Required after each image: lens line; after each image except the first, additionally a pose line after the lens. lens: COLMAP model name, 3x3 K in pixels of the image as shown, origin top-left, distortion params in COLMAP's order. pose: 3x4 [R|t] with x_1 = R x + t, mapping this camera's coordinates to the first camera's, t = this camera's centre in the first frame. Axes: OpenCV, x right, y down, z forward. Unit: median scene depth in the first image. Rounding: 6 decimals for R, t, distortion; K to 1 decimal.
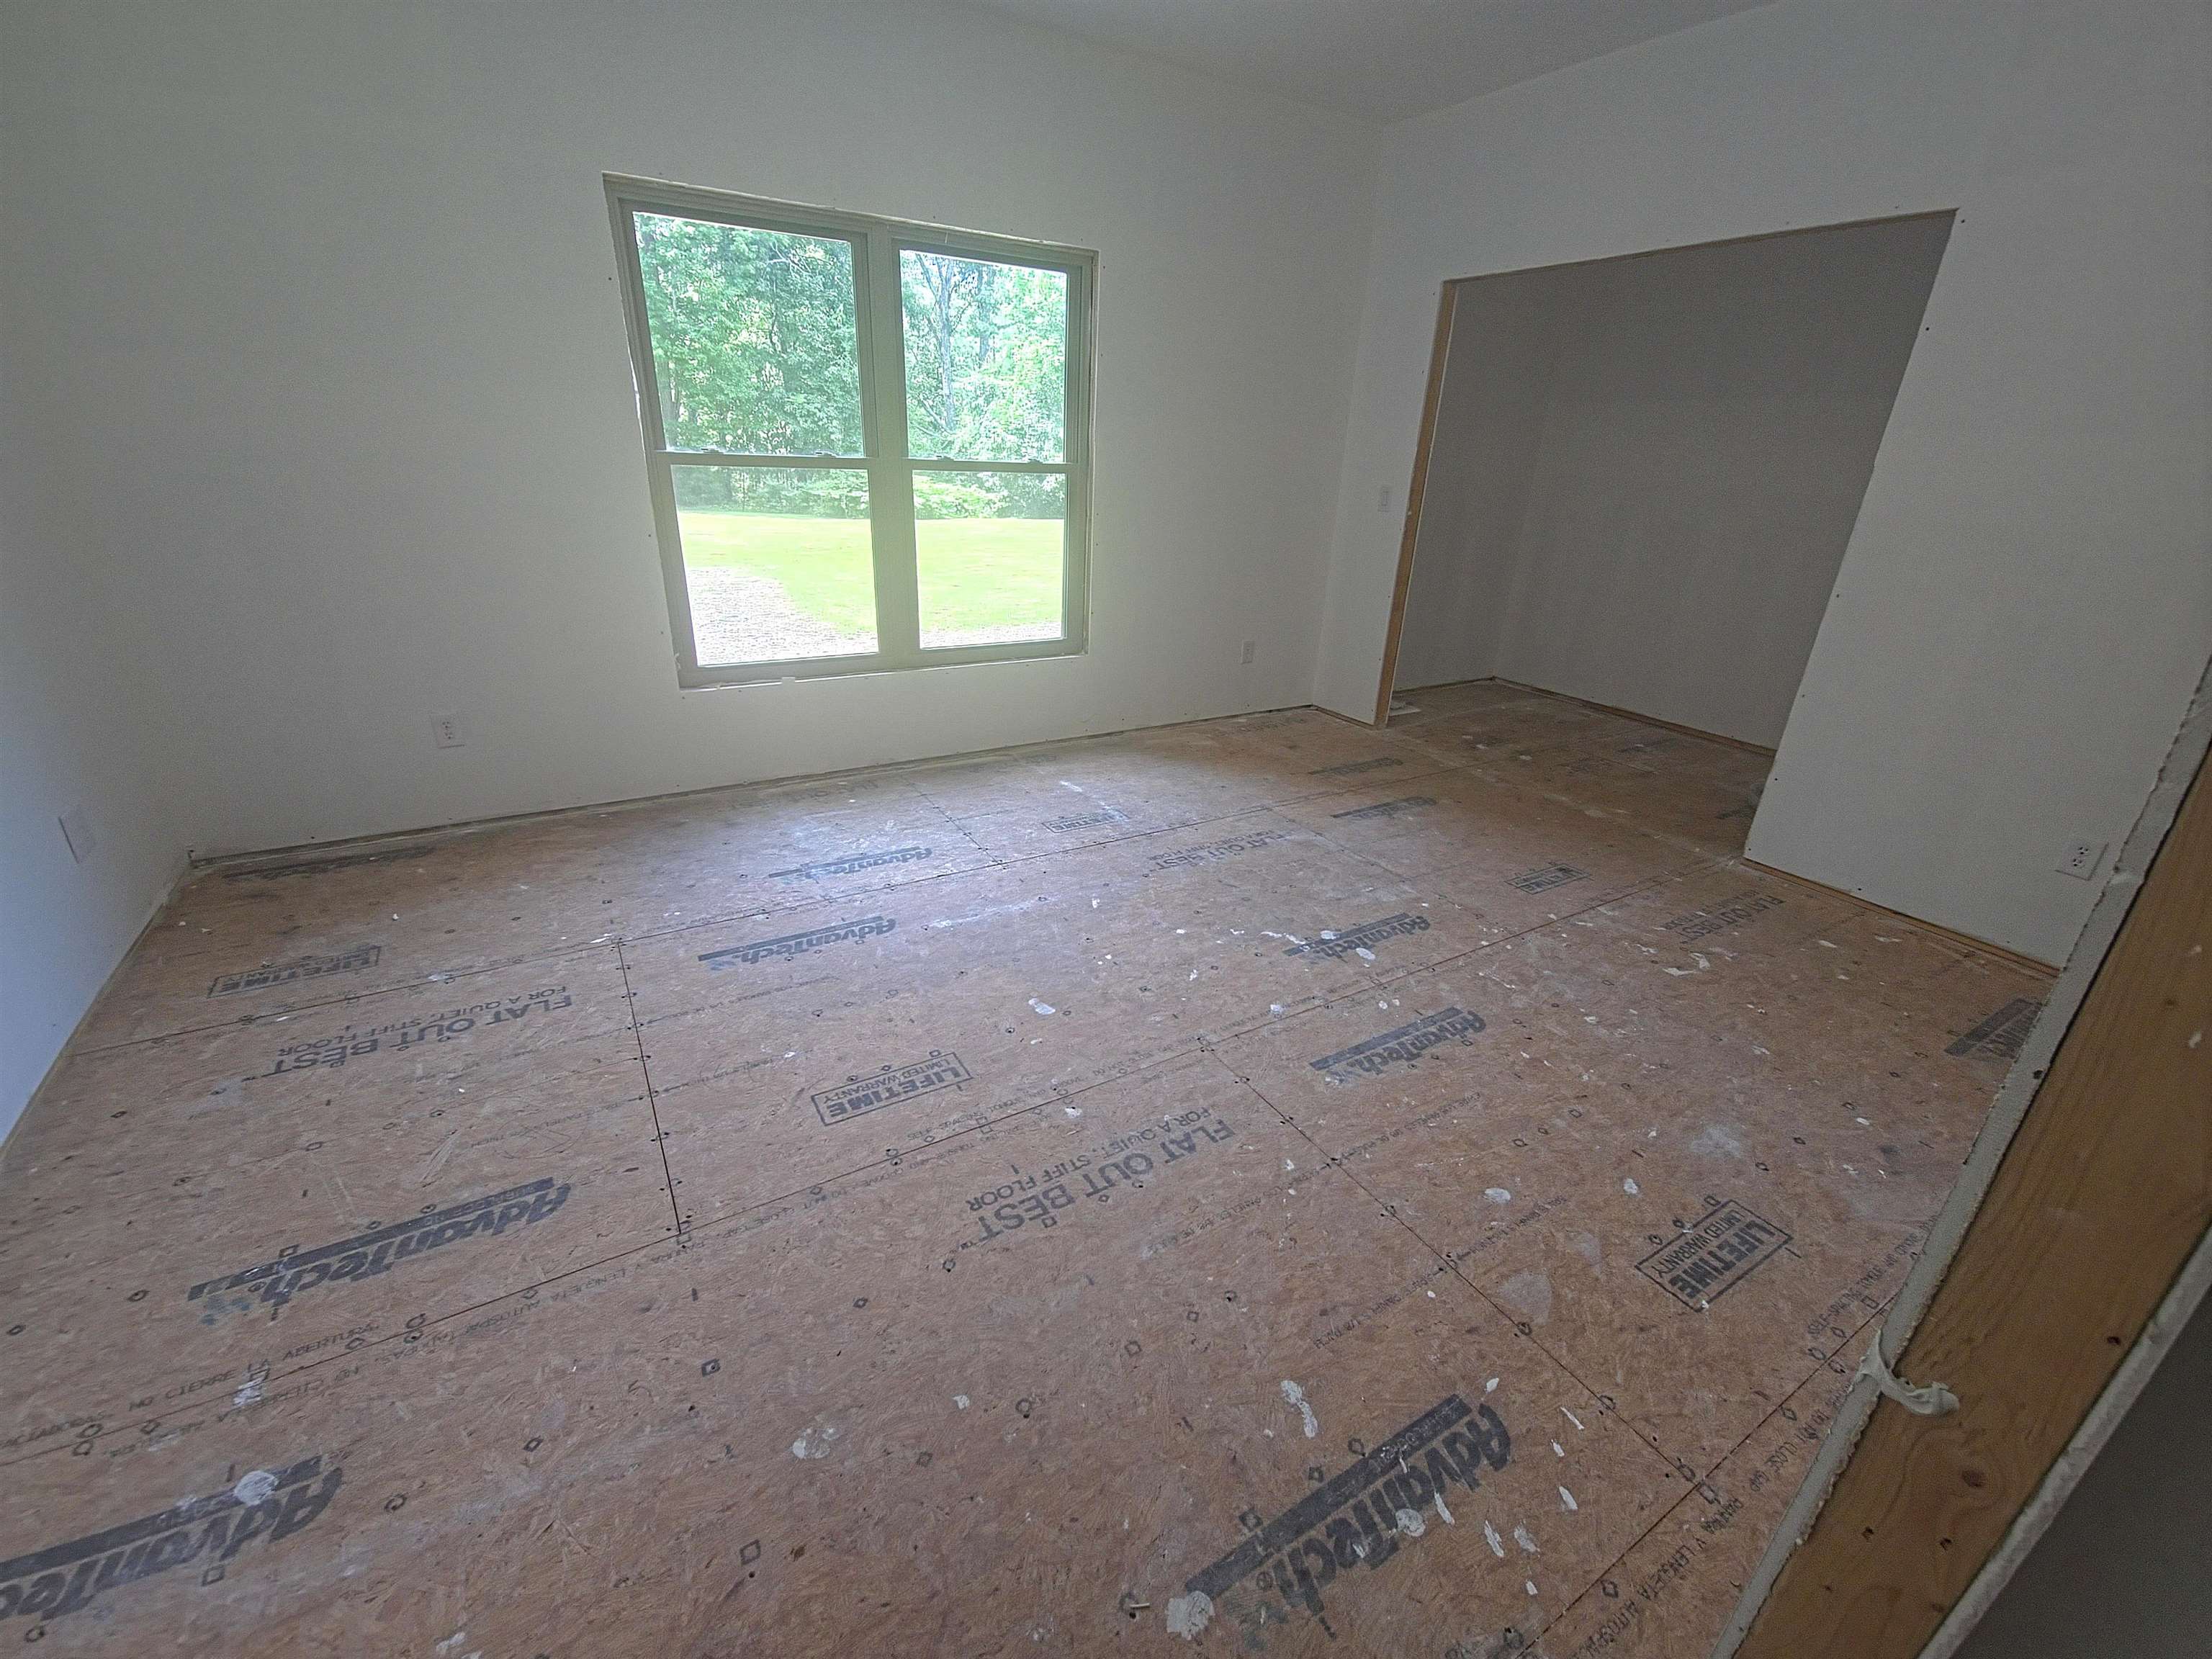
lens RADIAL K [[909.1, 0, 1088.4], [0, 909.1, 832.4], [0, 0, 1]] dist [0.006304, -0.003534]
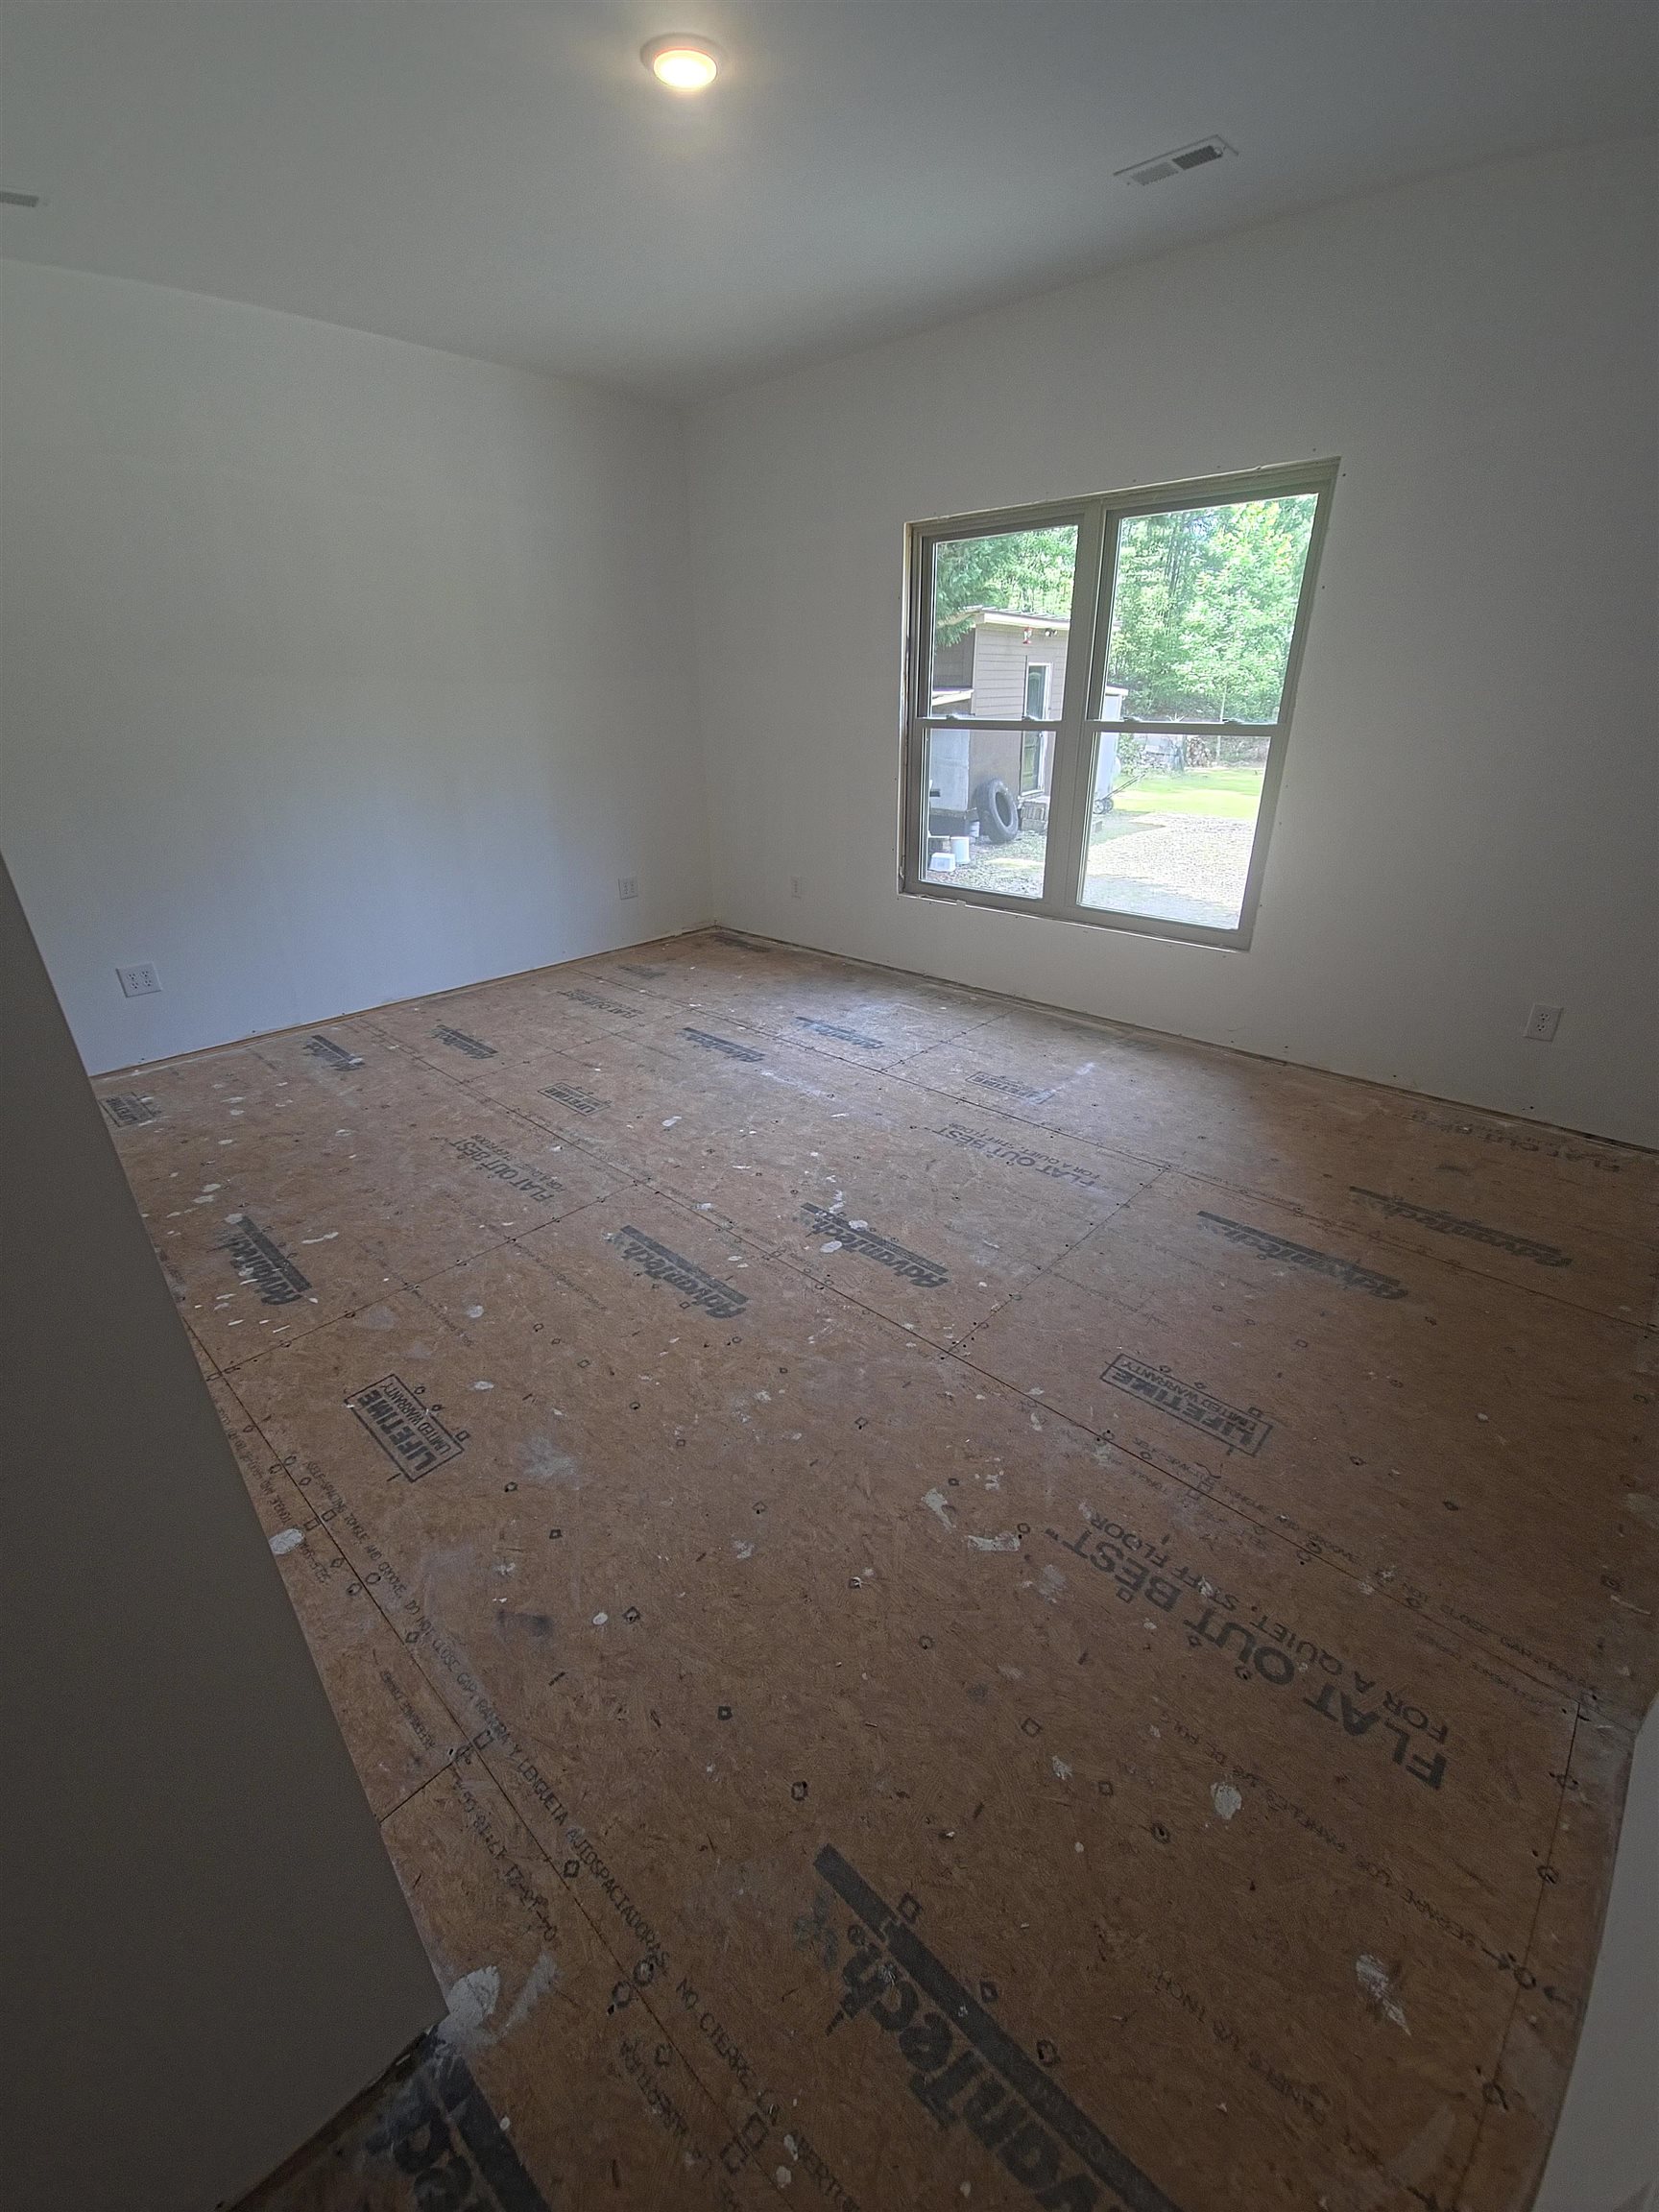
lens RADIAL K [[909.1, 0, 851.9], [0, 909.1, 1099.6], [0, 0, 1]] dist [0.006304, -0.003534]
pose [[0.288258, 0.362379, -0.886334, 0.971662], [-0.353552, 0.900499, 0.253186, -0.223907], [0.889892, 0.240382, 0.387696, 0.544354]]
